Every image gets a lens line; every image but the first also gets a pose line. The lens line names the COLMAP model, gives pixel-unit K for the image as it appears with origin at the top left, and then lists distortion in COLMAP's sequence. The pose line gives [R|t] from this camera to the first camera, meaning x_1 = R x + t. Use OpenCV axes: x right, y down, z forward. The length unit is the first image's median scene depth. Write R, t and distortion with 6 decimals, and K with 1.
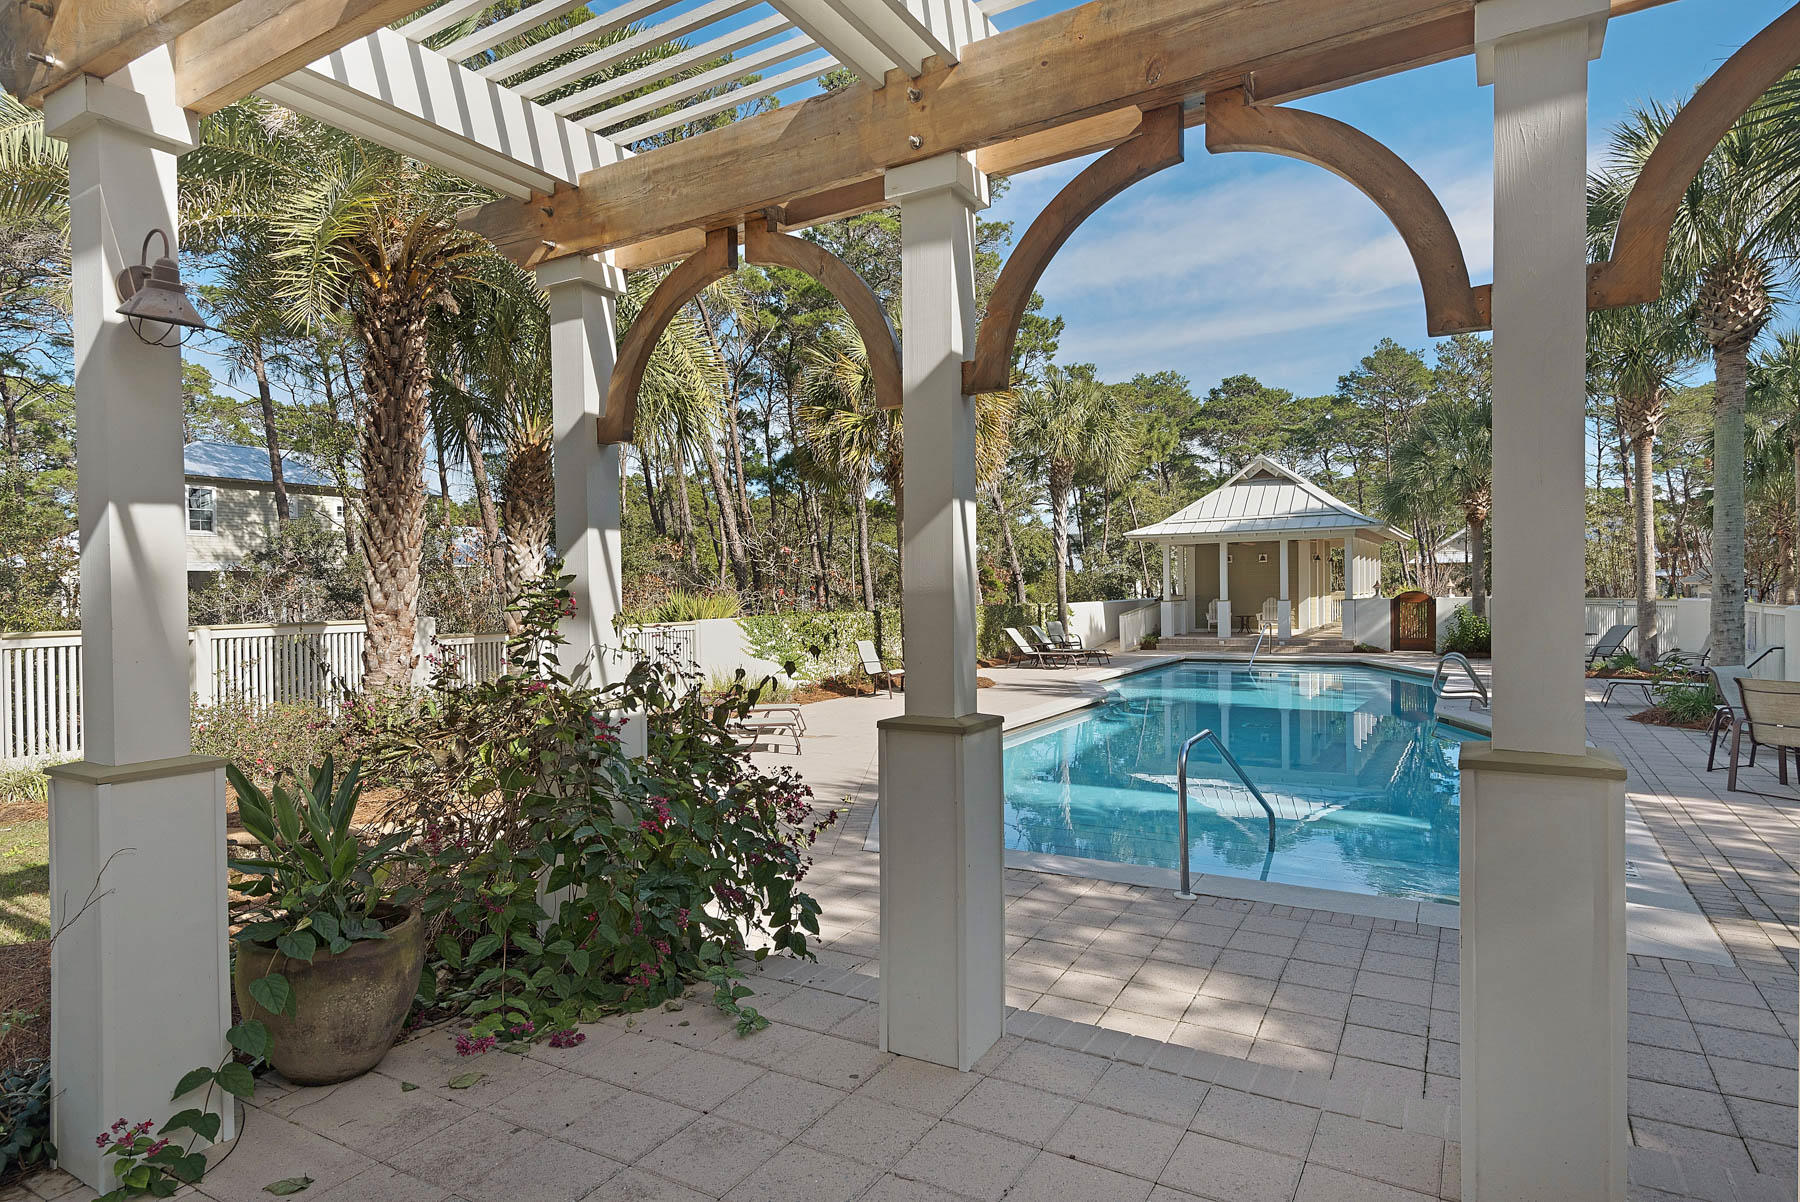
lens RADIAL K [[1021.5, 0, 903.9], [0, 1021.5, 607.8], [0, 0, 1]] dist [0.027067, 0.002415]
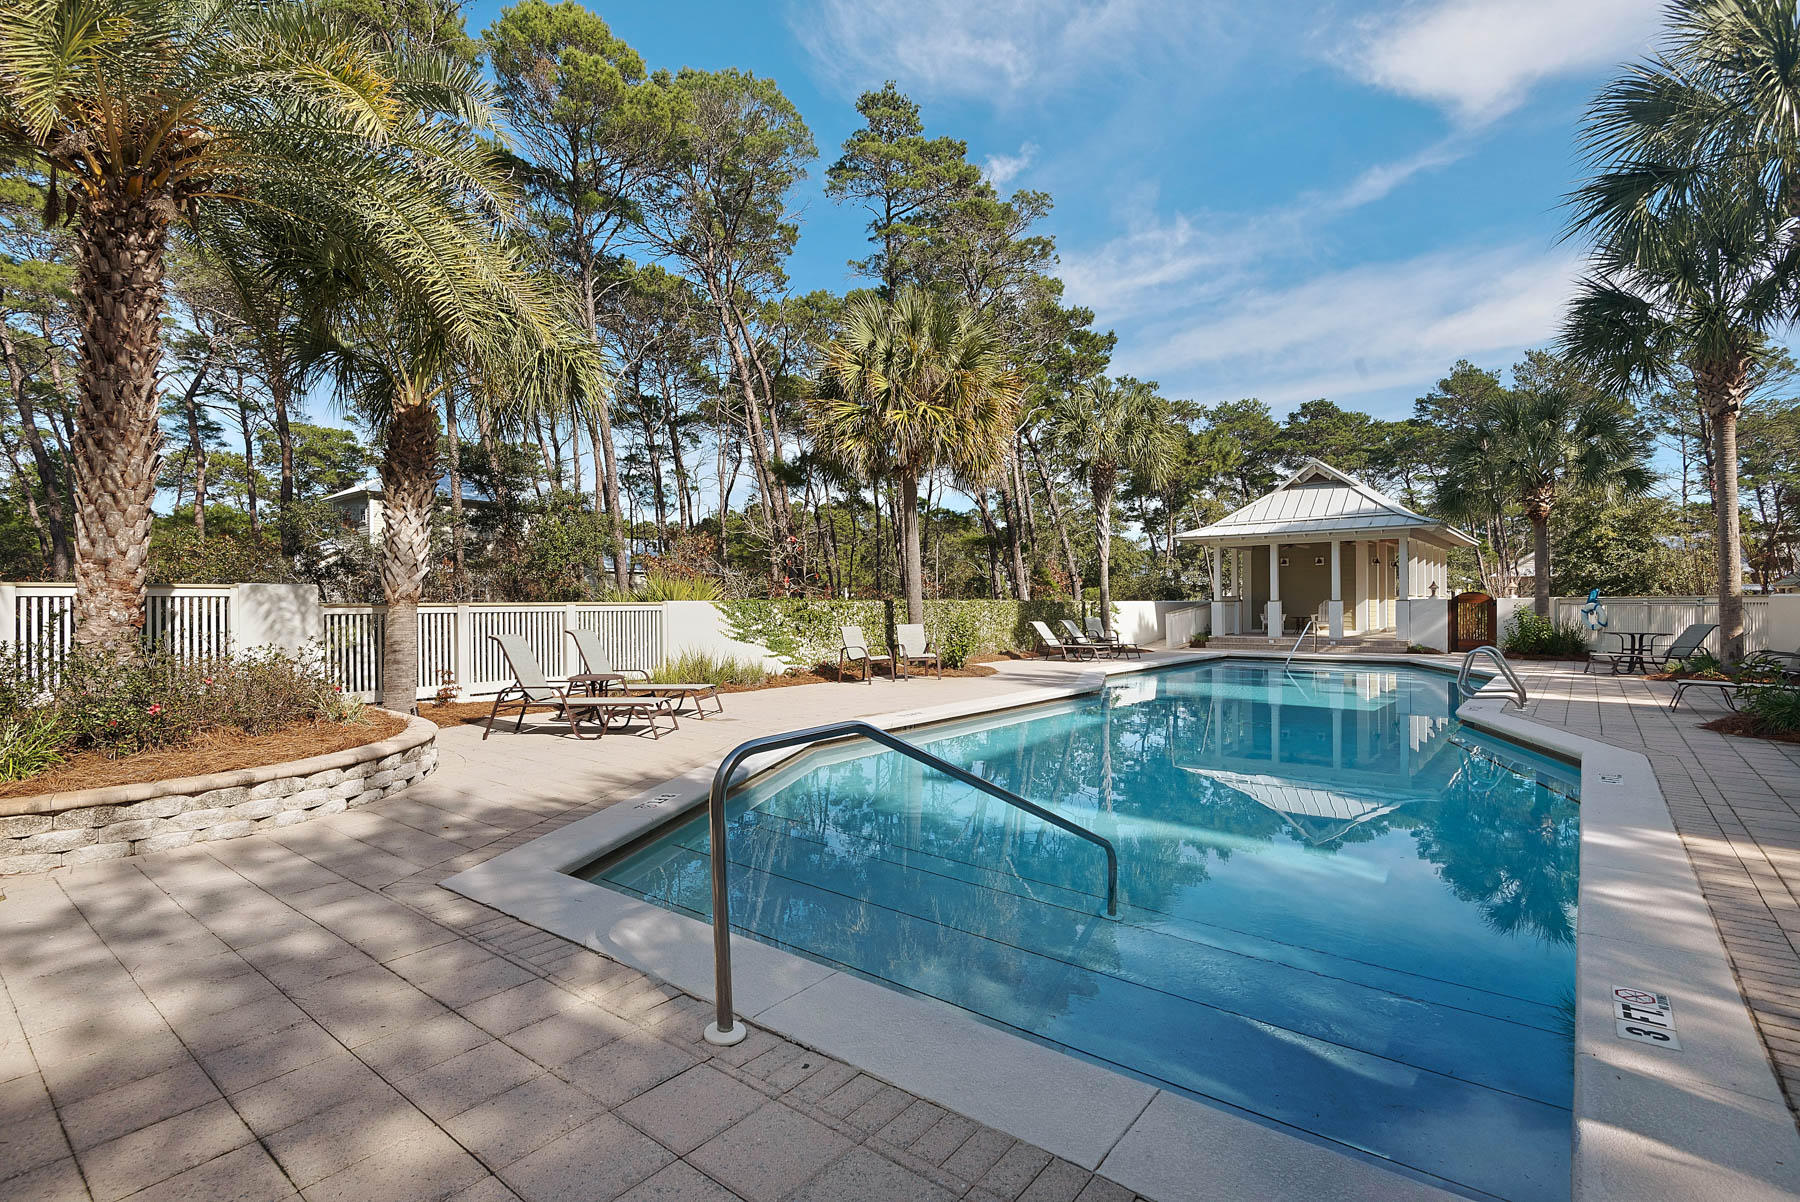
lens RADIAL K [[846.4, 0, 903.5], [0, 846.4, 603.9], [0, 0, 1]] dist [-0.002962, -0.002856]
pose [[0.987255, 0.009350, -0.158873, 0.085498], [-0.011614, 0.999844, -0.013334, 0.012316], [0.158723, 0.015009, 0.987209, 0.113749]]
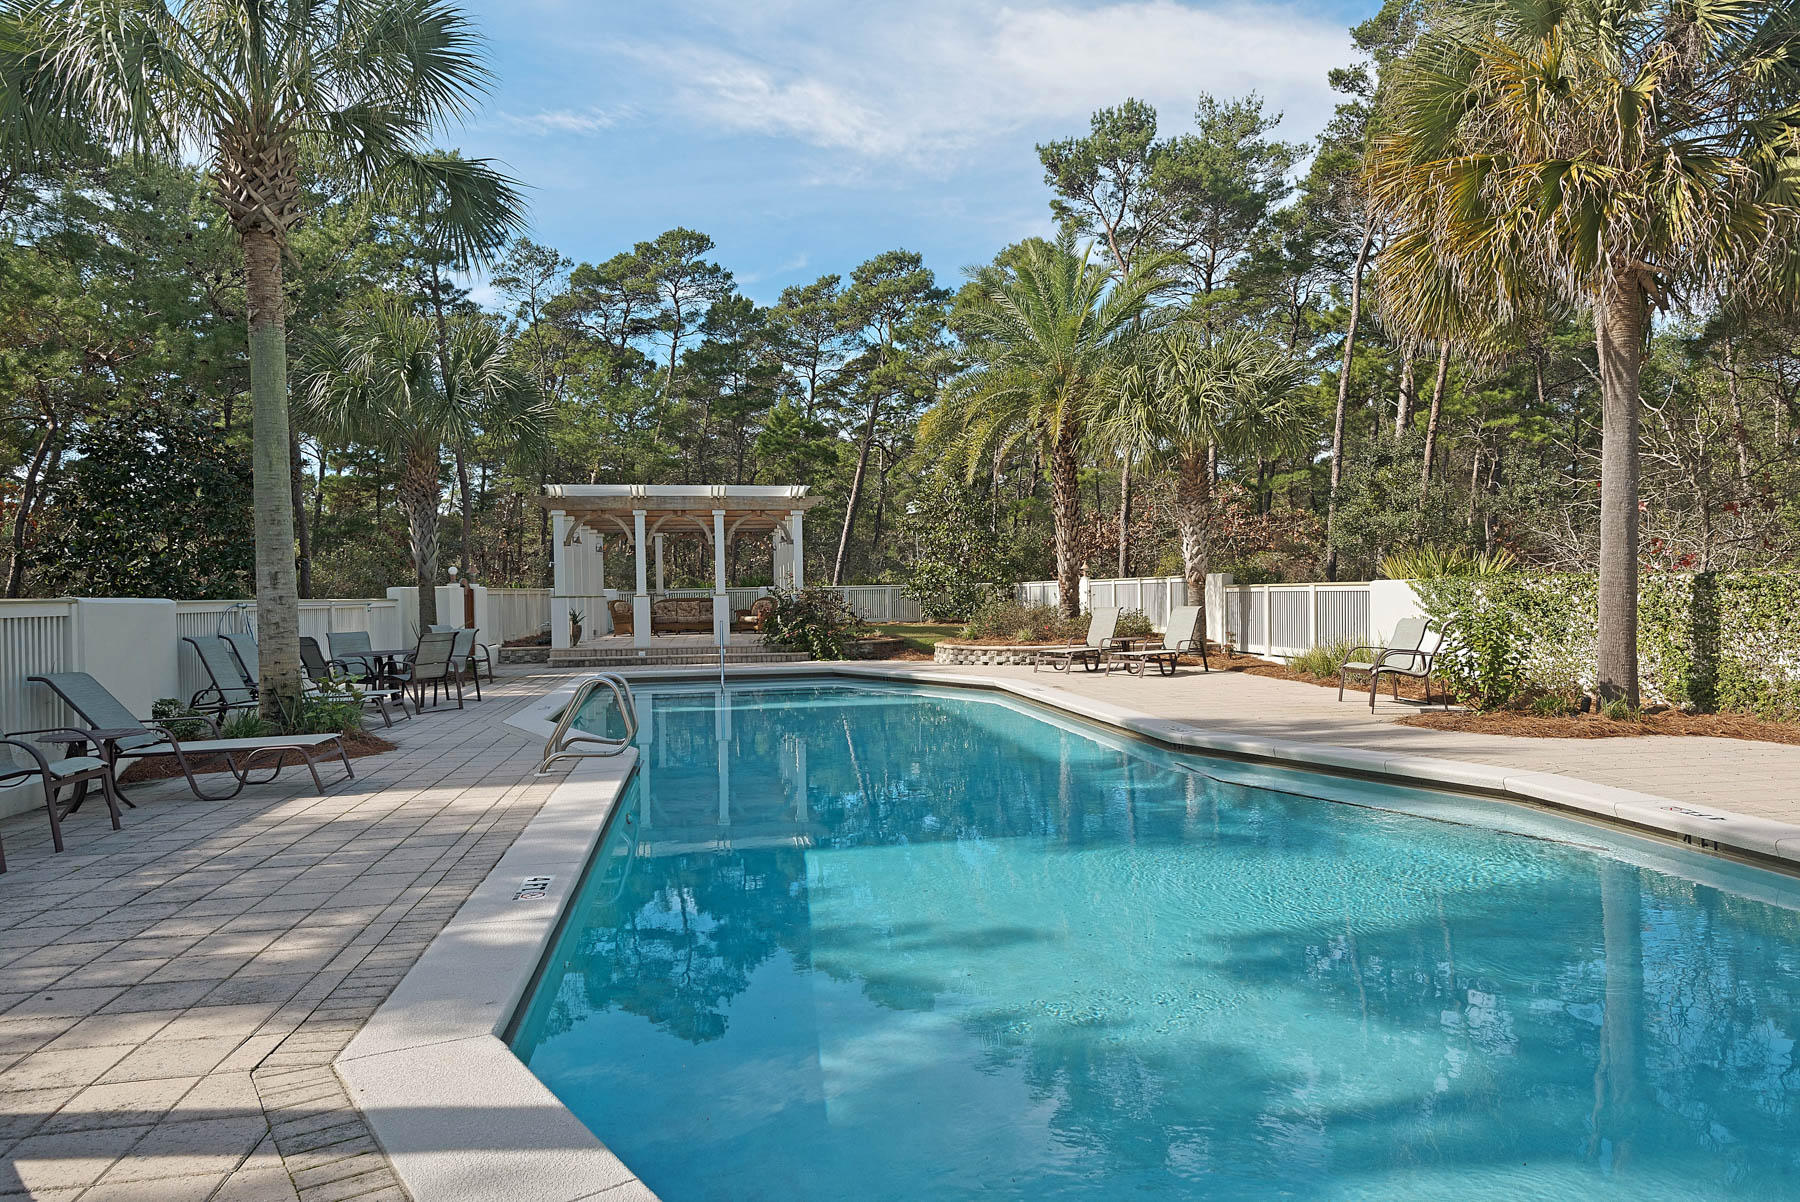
lens RADIAL K [[1127.1, 0, 907.0], [0, 1127.1, 595.0], [0, 0, 1]] dist [-0.004070, 0.000124]
pose [[-0.763057, 0.027585, -0.645743, 0.318074], [0.018018, 0.999608, 0.021410, 0.001909], [0.646080, 0.004702, -0.763255, 0.618733]]
